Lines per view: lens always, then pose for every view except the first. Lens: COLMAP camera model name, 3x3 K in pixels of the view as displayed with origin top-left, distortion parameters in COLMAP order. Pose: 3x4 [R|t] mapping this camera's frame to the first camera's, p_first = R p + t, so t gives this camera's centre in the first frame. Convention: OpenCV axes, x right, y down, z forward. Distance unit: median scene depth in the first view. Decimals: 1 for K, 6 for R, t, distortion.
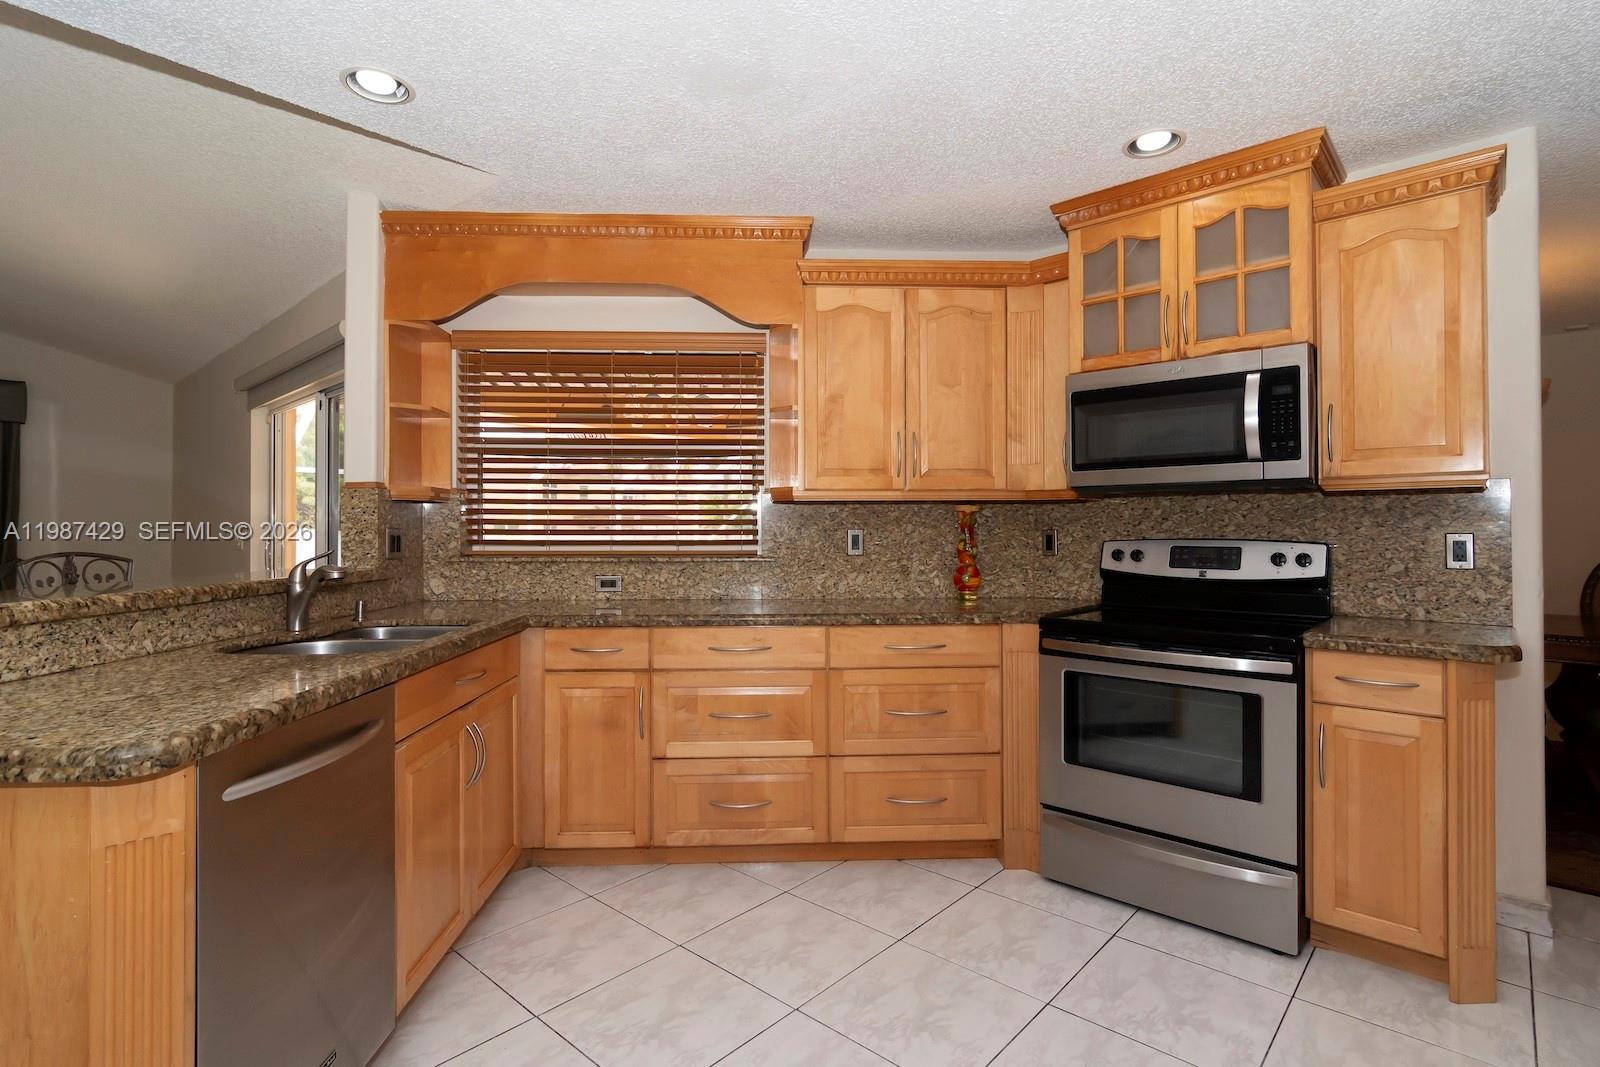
lens RADIAL K [[791.9, 0, 805.5], [0, 791.9, 528.0], [0, 0, 1]] dist [-0.001330, 0.000703]
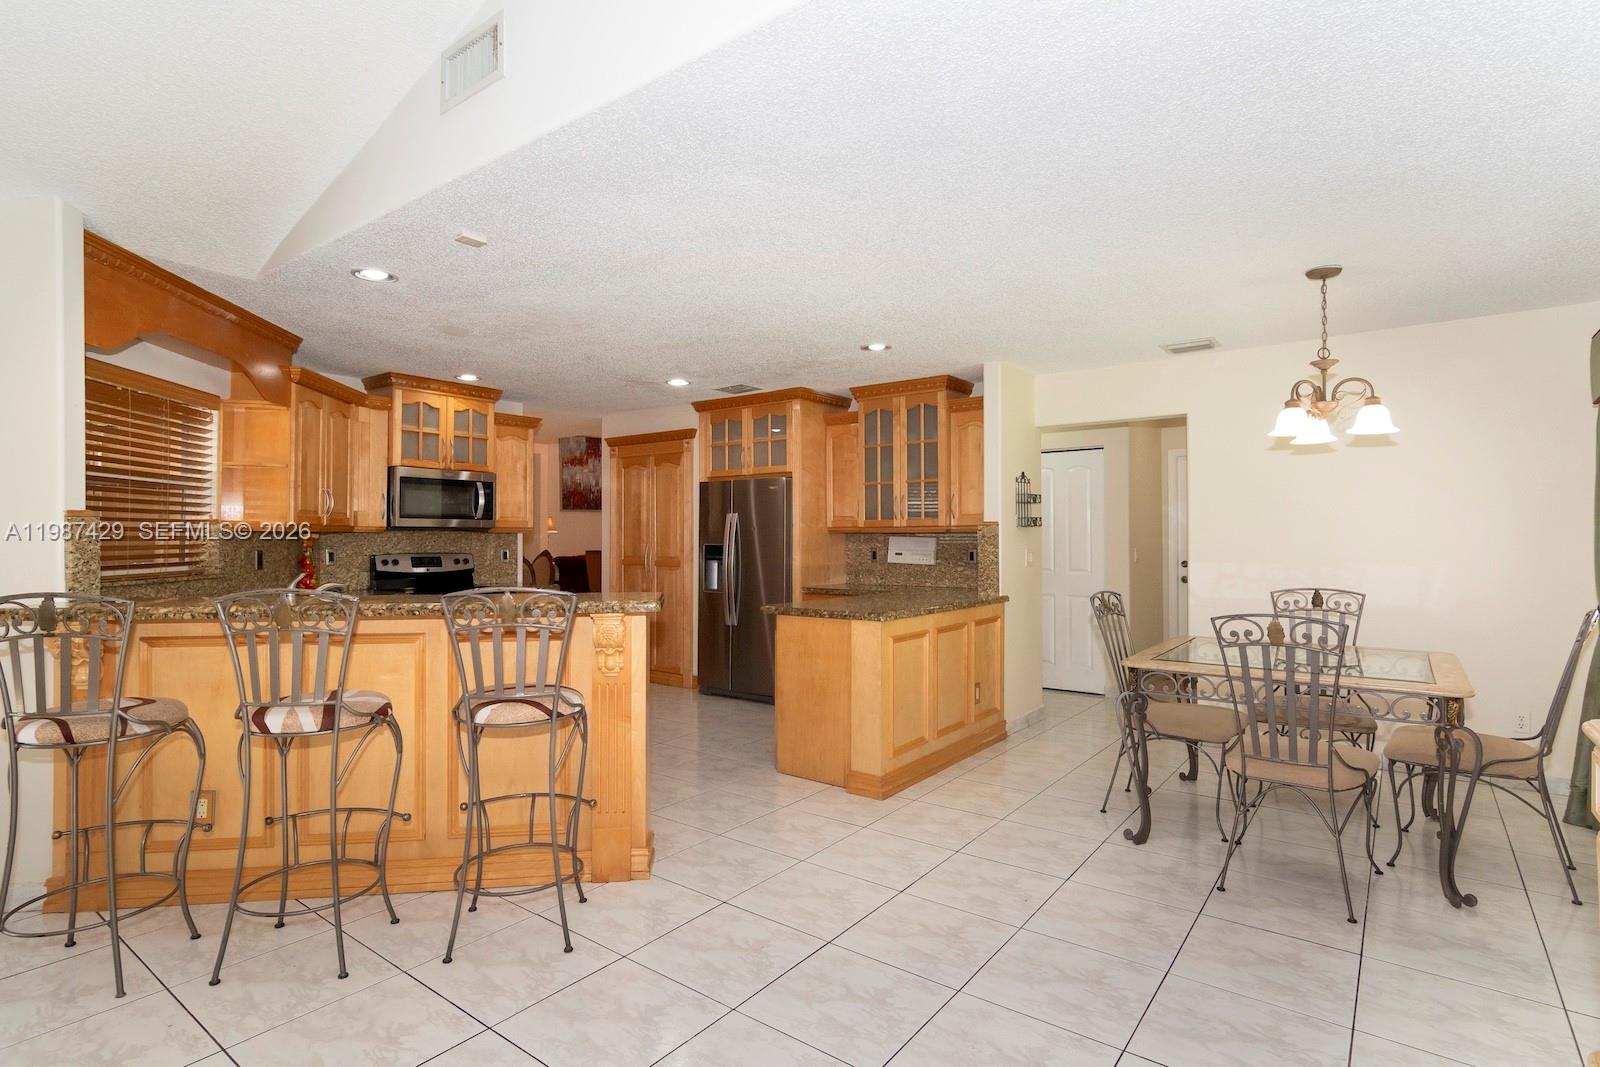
lens RADIAL K [[791.9, 0, 805.5], [0, 791.9, 528.0], [0, 0, 1]] dist [-0.001330, 0.000703]
pose [[-0.080958, 0.011804, 0.996648, -1.740586], [-0.008769, 0.999883, -0.012554, -0.035555], [-0.996679, -0.009756, -0.080845, 0.211309]]
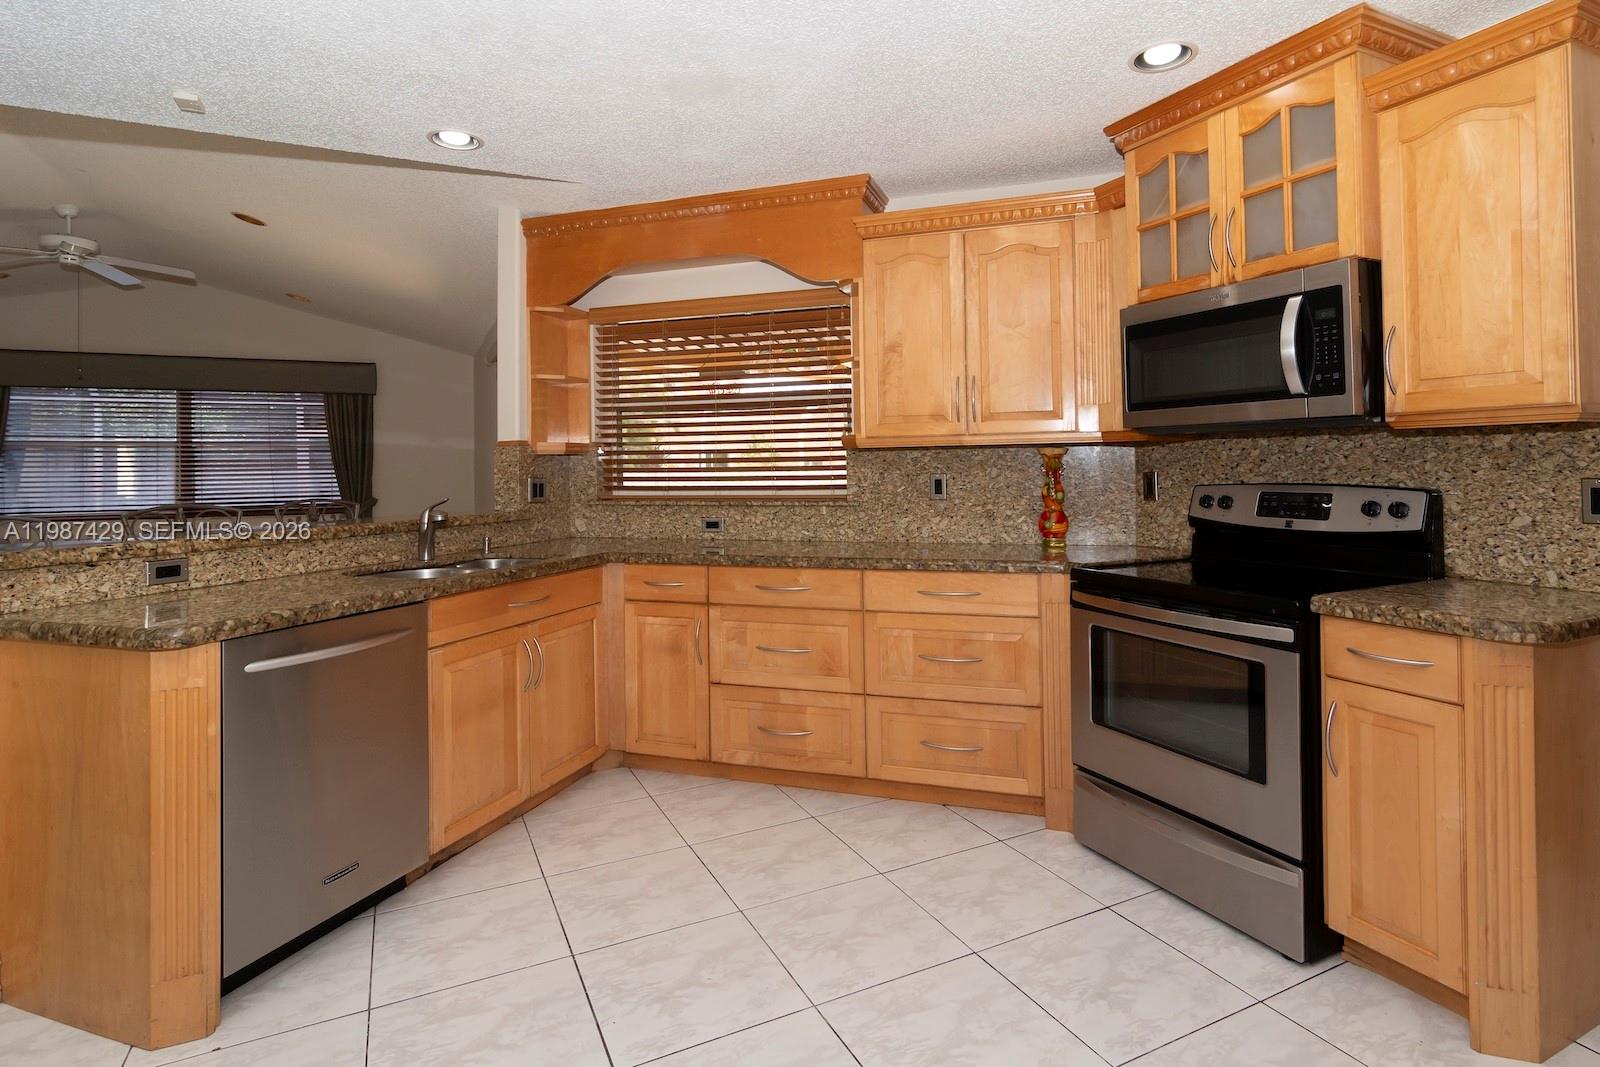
lens RADIAL K [[831.6, 0, 825.4], [0, 831.6, 462.0], [0, 0, 1]] dist [-0.000138, -0.000603]
pose [[0.933548, -0.013074, -0.358214, 0.381474], [0.013678, 0.999906, -0.000847, -0.017966], [0.358191, -0.004109, 0.933639, -0.038997]]
